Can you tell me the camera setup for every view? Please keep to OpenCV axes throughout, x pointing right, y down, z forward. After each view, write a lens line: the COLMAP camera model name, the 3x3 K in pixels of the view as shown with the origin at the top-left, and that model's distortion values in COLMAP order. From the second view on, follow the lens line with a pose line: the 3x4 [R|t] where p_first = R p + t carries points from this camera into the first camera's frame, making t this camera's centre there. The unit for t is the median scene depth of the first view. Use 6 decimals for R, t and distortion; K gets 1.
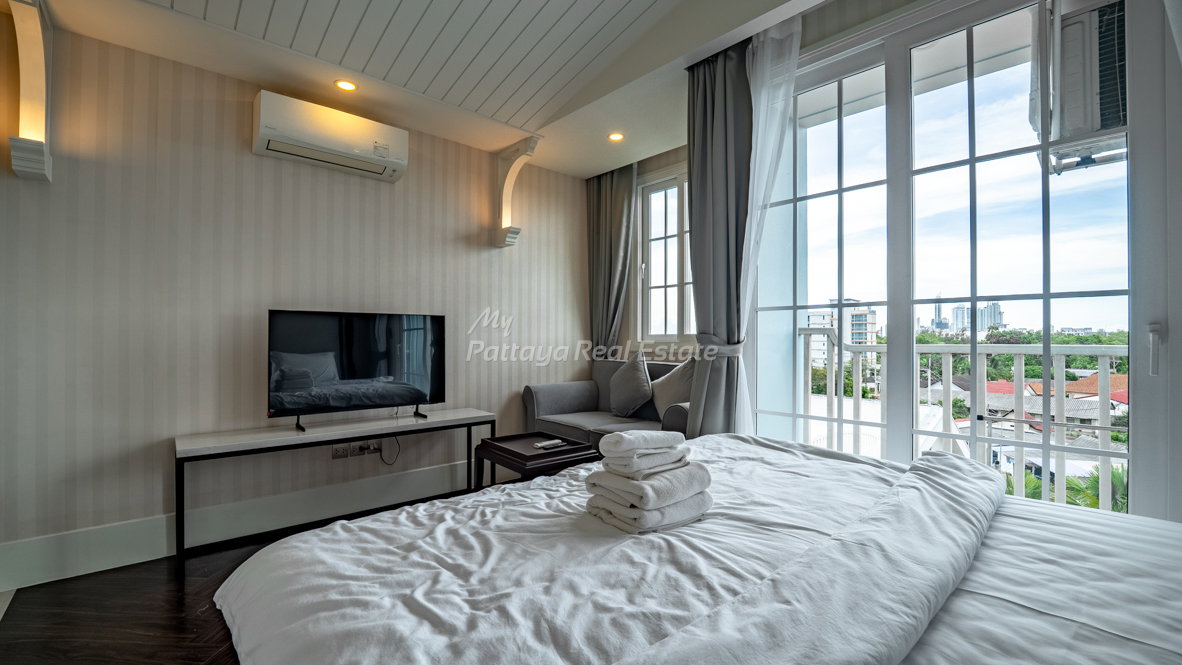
lens RADIAL K [[508.0, 0, 600.8], [0, 508.0, 339.5], [0, 0, 1]] dist [-0.024390, 0.000283]
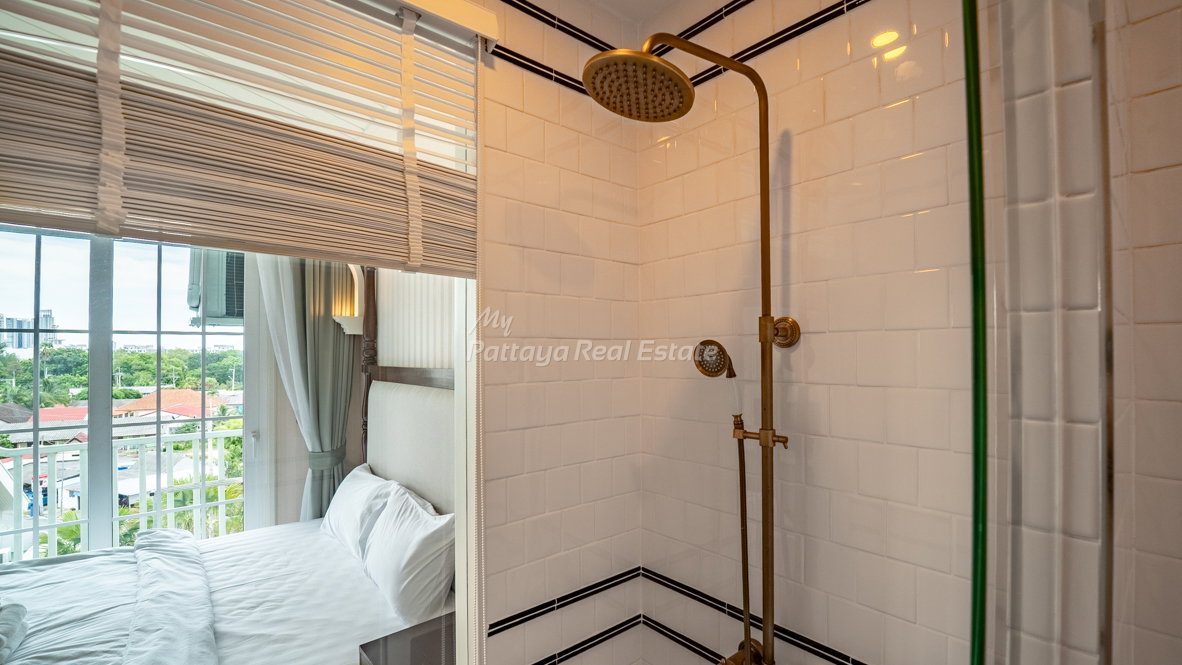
lens RADIAL K [[496.4, 0, 591.0], [0, 496.4, 332.5], [0, 0, 1]] dist [-0.022572, 0.000149]
pose [[0.059104, 0.035463, 0.997622, -1.124054], [0.014193, 0.999238, -0.036361, -0.459148], [-0.998151, 0.016308, 0.058556, -0.707003]]
